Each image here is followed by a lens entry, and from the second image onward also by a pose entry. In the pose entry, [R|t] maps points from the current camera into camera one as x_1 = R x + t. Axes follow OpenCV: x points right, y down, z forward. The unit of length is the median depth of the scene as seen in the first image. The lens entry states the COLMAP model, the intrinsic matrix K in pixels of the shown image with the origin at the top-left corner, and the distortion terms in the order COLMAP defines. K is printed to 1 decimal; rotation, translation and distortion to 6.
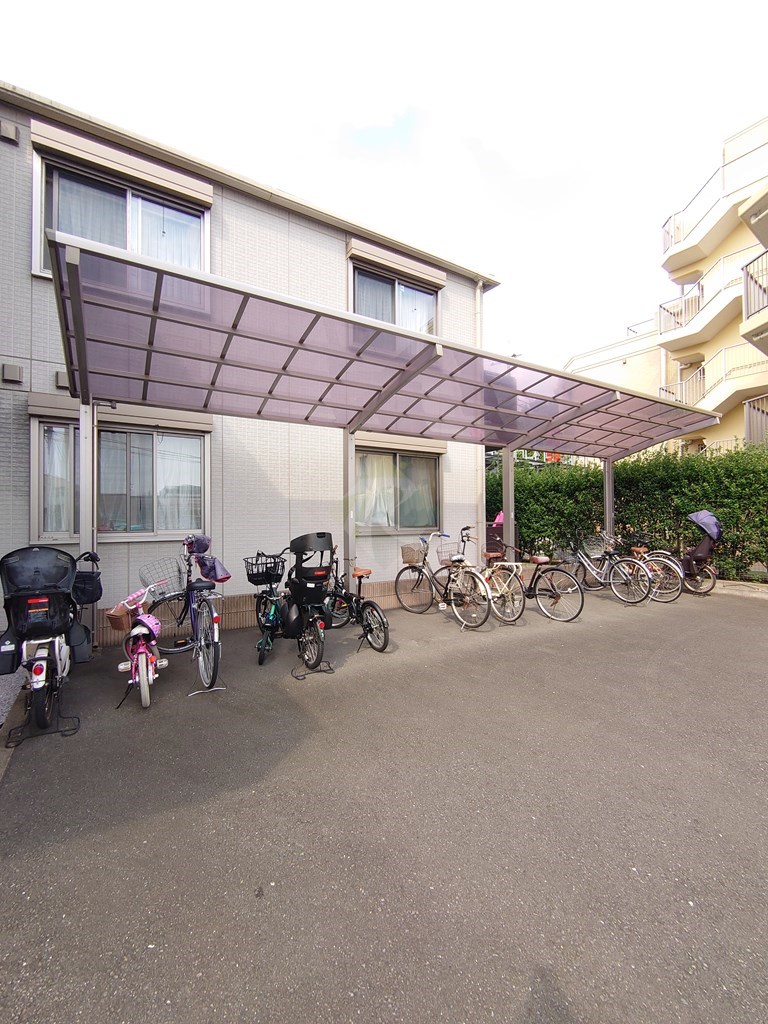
lens RADIAL K [[442.7, 0, 383.2], [0, 442.7, 506.8], [0, 0, 1]] dist [-0.002533, -0.000094]
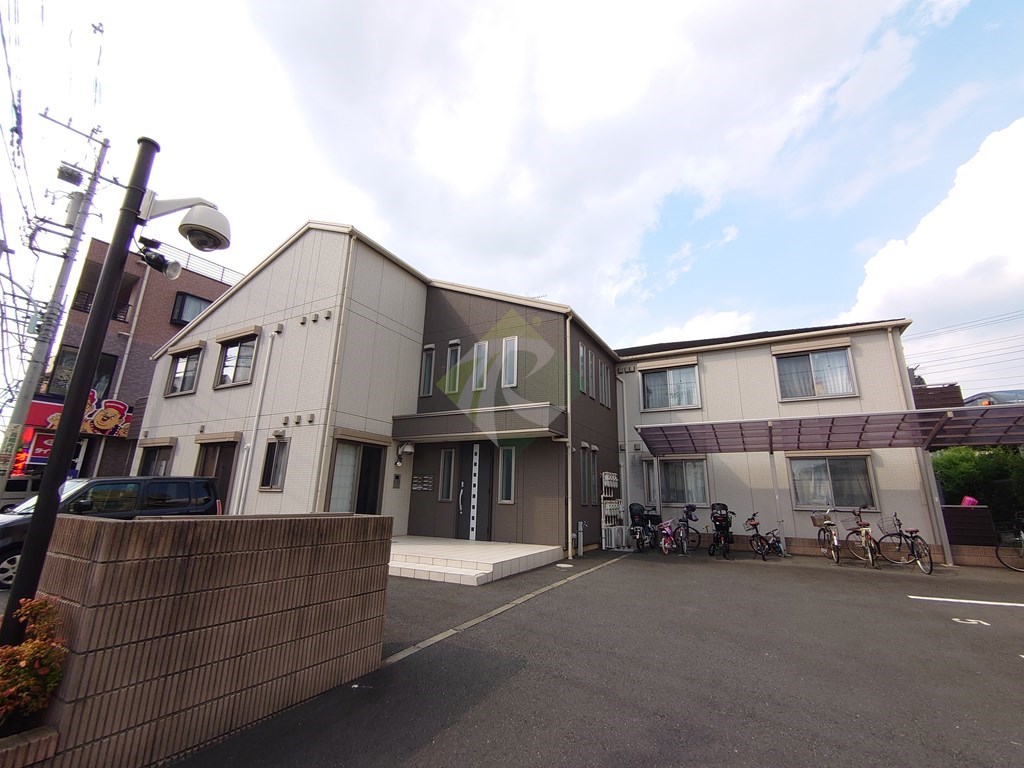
lens RADIAL K [[442.7, 0, 516.1], [0, 442.7, 385.8], [0, 0, 1]] dist [-0.002533, -0.000094]
pose [[0.474360, -0.203537, -0.856479, 1.024362], [-0.004097, 0.972384, -0.233350, 0.001452], [0.880321, 0.114200, 0.460426, -0.830909]]
